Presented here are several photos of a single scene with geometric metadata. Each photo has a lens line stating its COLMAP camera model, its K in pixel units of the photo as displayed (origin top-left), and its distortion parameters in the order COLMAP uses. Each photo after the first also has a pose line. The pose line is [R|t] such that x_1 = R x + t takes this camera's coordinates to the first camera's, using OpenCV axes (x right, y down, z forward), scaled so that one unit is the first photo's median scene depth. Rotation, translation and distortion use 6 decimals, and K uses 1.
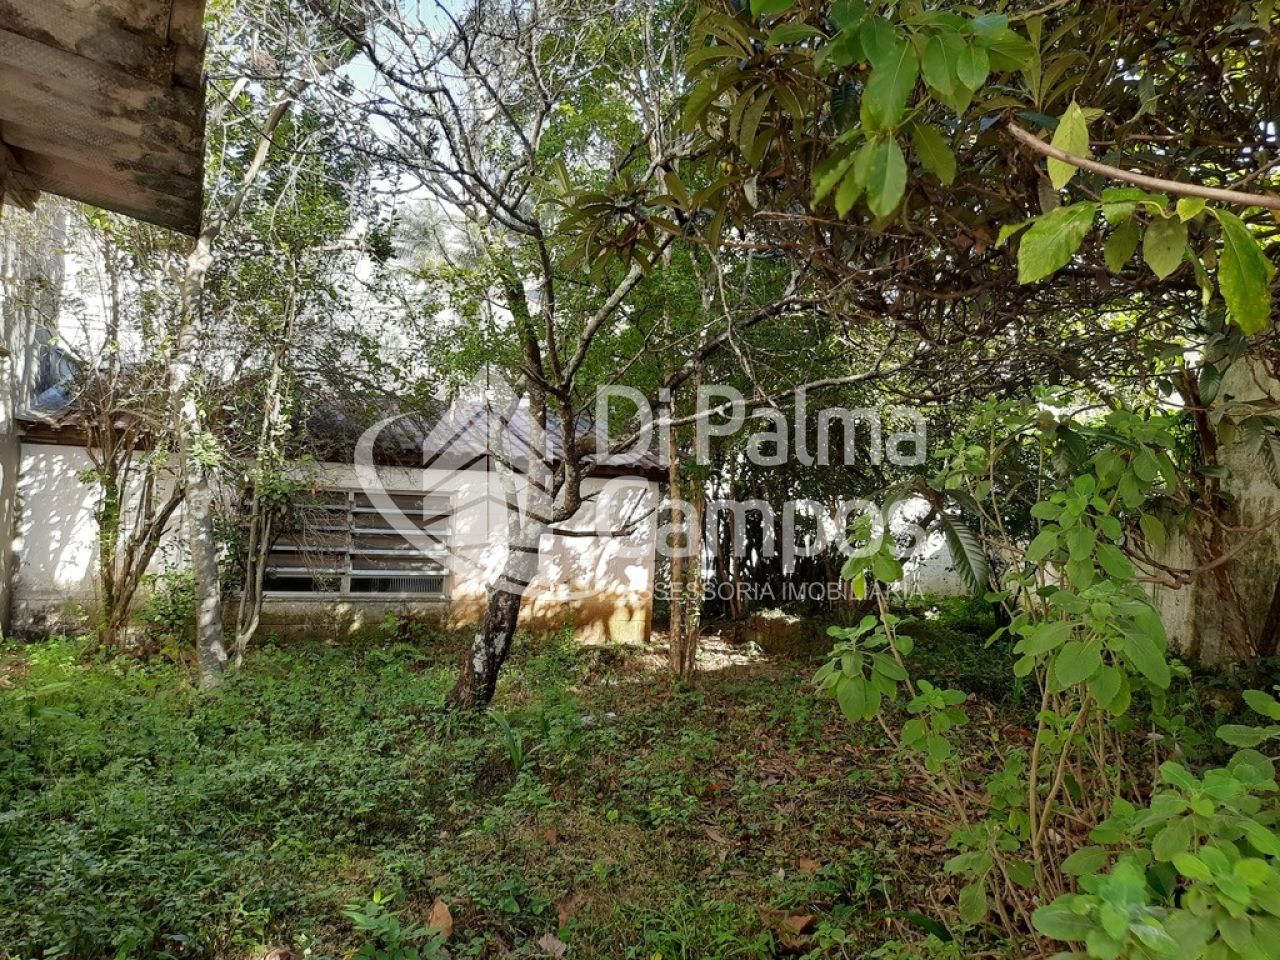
lens RADIAL K [[920.8, 0, 643.9], [0, 920.8, 476.9], [0, 0, 1]] dist [0.086625, -0.106498]
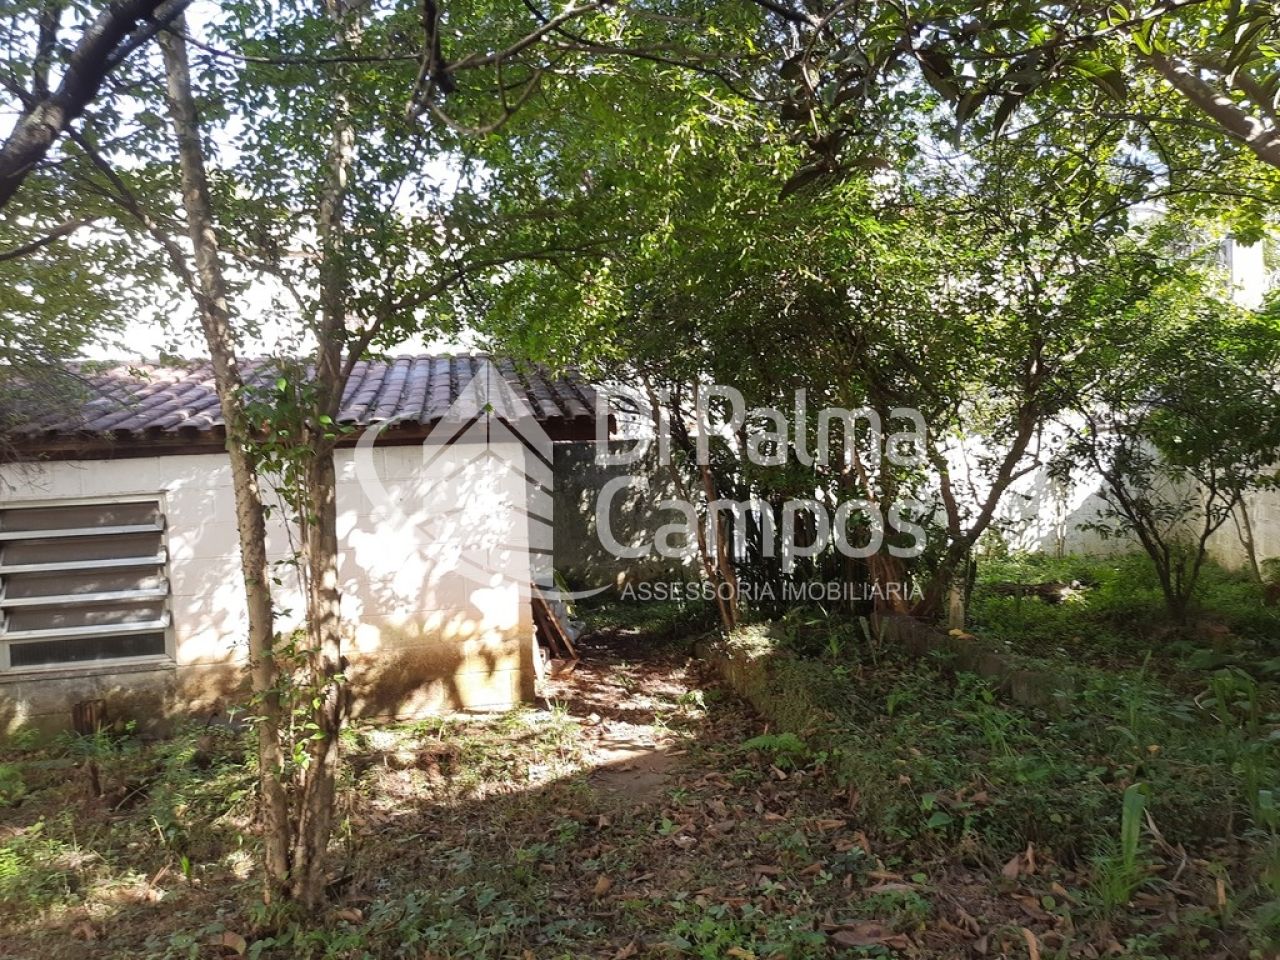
lens RADIAL K [[920.8, 0, 649.7], [0, 920.8, 477.1], [0, 0, 1]] dist [0.086625, -0.106498]
pose [[0.977895, -0.096568, -0.185462, 0.231116], [0.103702, 0.994182, 0.029133, 0.021976], [0.181569, -0.047722, 0.982220, 0.453551]]
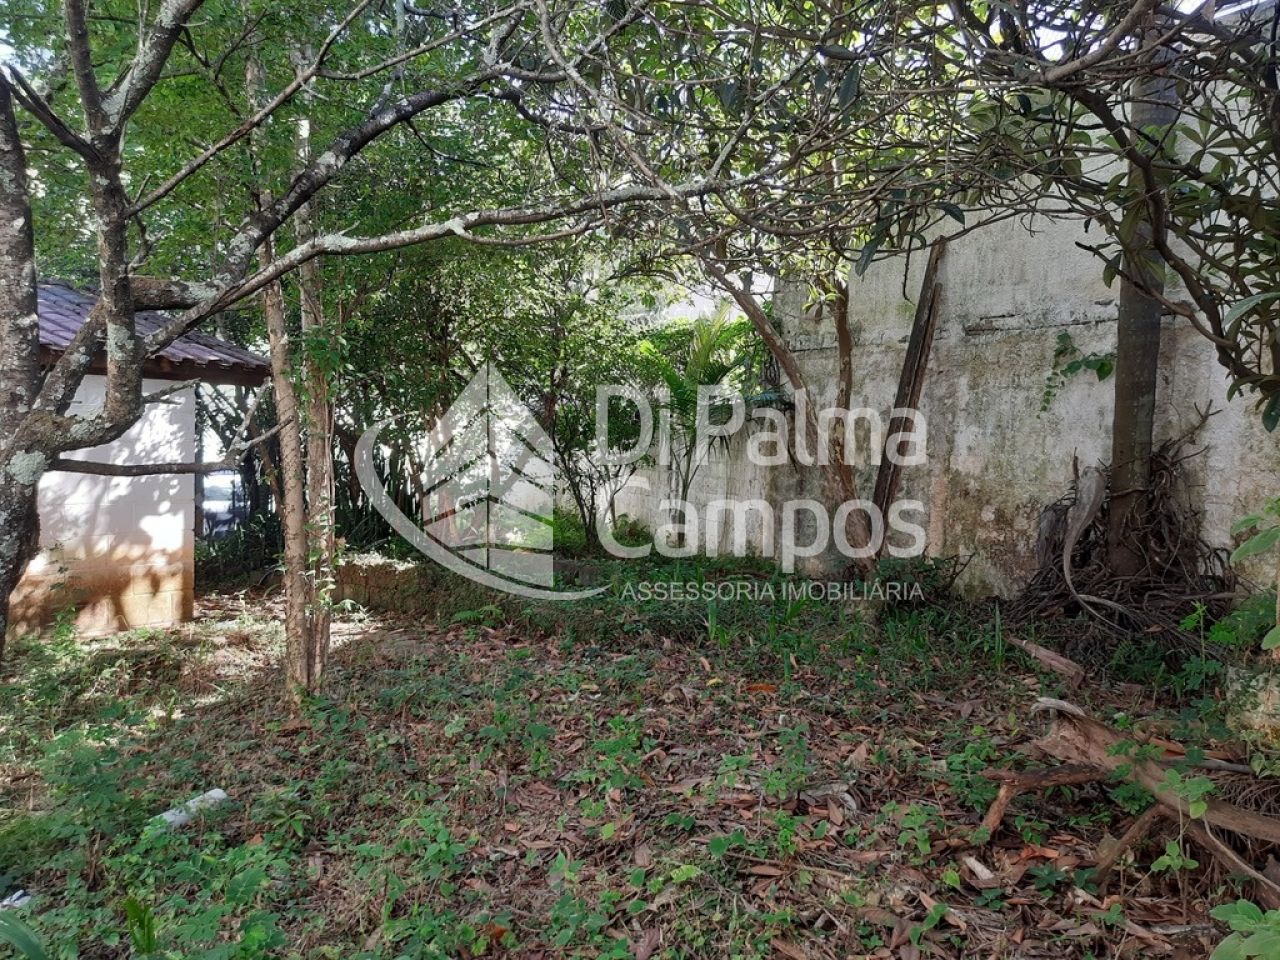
lens RADIAL K [[920.8, 0, 641.4], [0, 920.8, 479.1], [0, 0, 1]] dist [0.086625, -0.106498]
pose [[0.859759, -0.046304, 0.508596, -0.059400], [-0.002108, 0.995551, 0.094202, 0.012251], [-0.510695, -0.082063, 0.855837, 0.273331]]
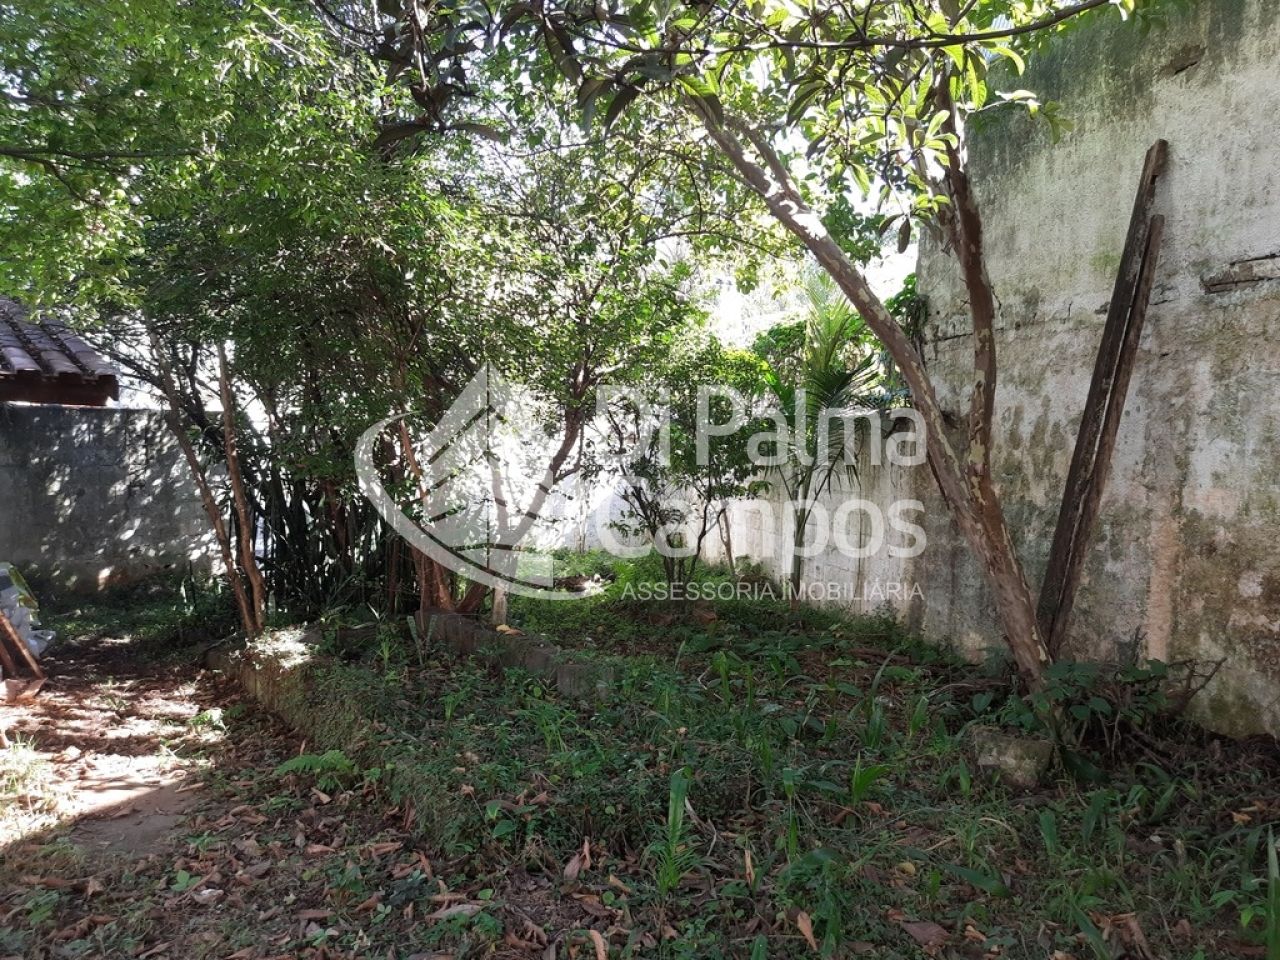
lens RADIAL K [[920.8, 0, 649.4], [0, 920.8, 484.3], [0, 0, 1]] dist [0.086625, -0.106498]
pose [[0.949449, -0.045157, 0.310656, 0.209698], [0.022484, 0.996840, 0.076185, 0.022599], [-0.313115, -0.065349, 0.947464, 0.484485]]
